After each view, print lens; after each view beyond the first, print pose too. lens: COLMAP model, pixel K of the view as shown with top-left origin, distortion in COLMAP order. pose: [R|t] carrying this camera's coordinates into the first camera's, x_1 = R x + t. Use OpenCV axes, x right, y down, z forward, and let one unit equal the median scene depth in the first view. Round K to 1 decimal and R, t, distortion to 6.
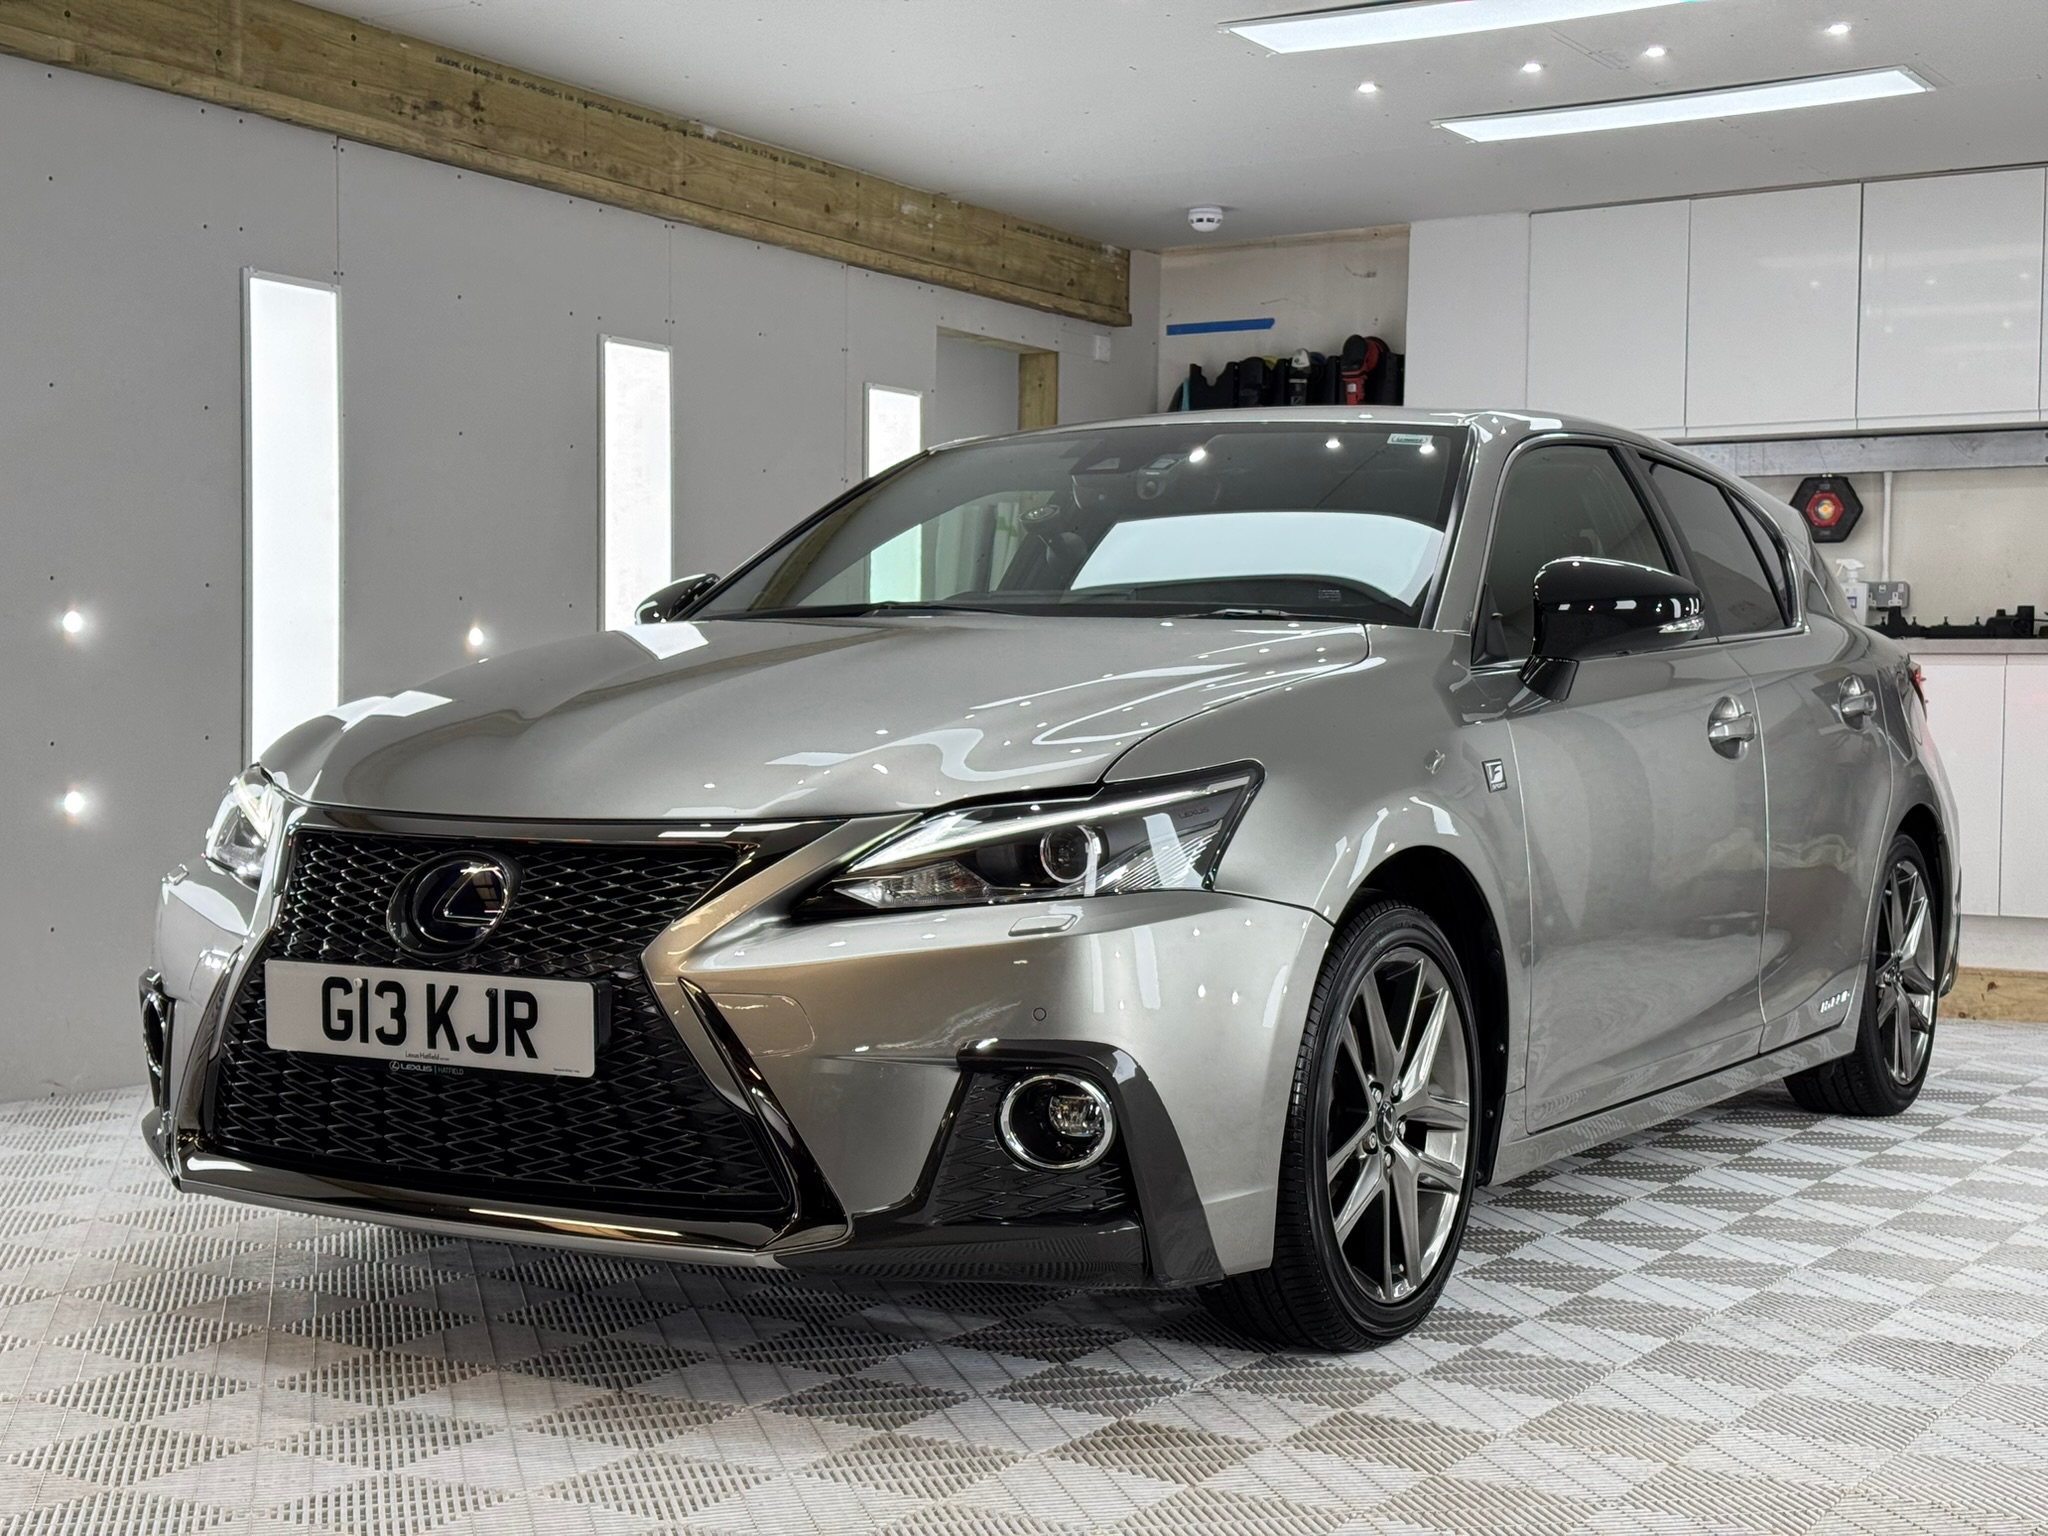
lens RADIAL K [[2841.9, 0, 1024.4], [0, 2841.9, 767.3], [0, 0, 1]] dist [0.048668, 0.000000]
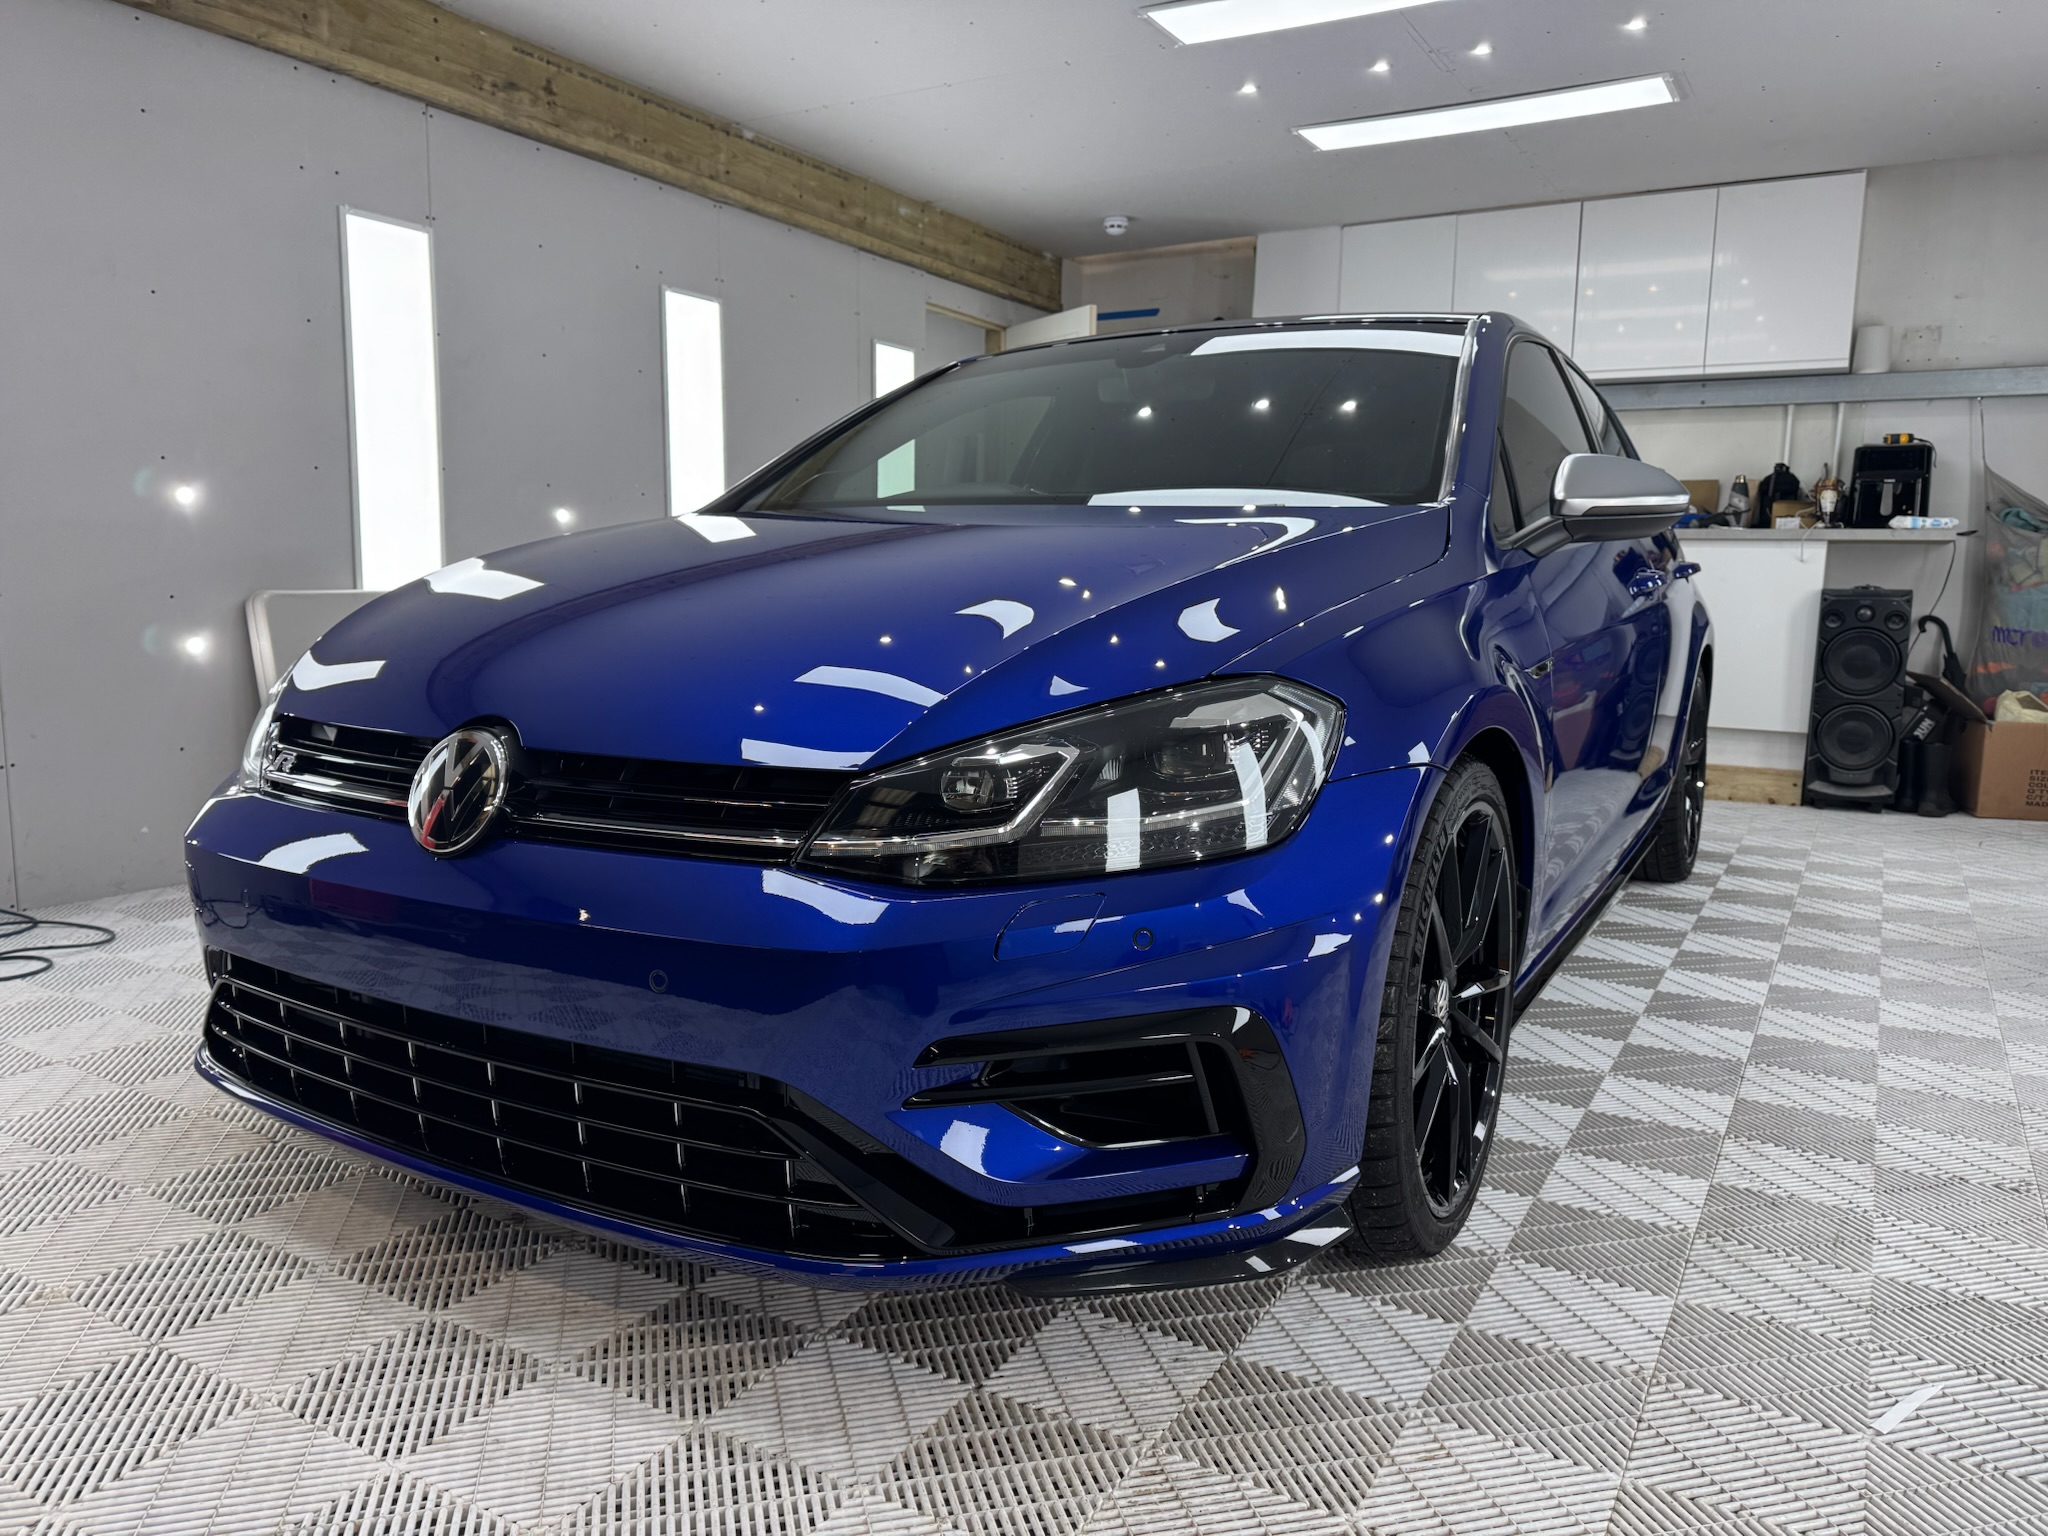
lens RADIAL K [[1466.2, 0, 1021.5], [0, 1466.2, 769.9], [0, 0, 1]] dist [0.007969, -0.015250]
pose [[0.999887, 0.004852, 0.014202, 0.009213], [-0.006402, 0.993774, 0.111229, -0.005461], [-0.013574, -0.111307, 0.993693, 0.295131]]
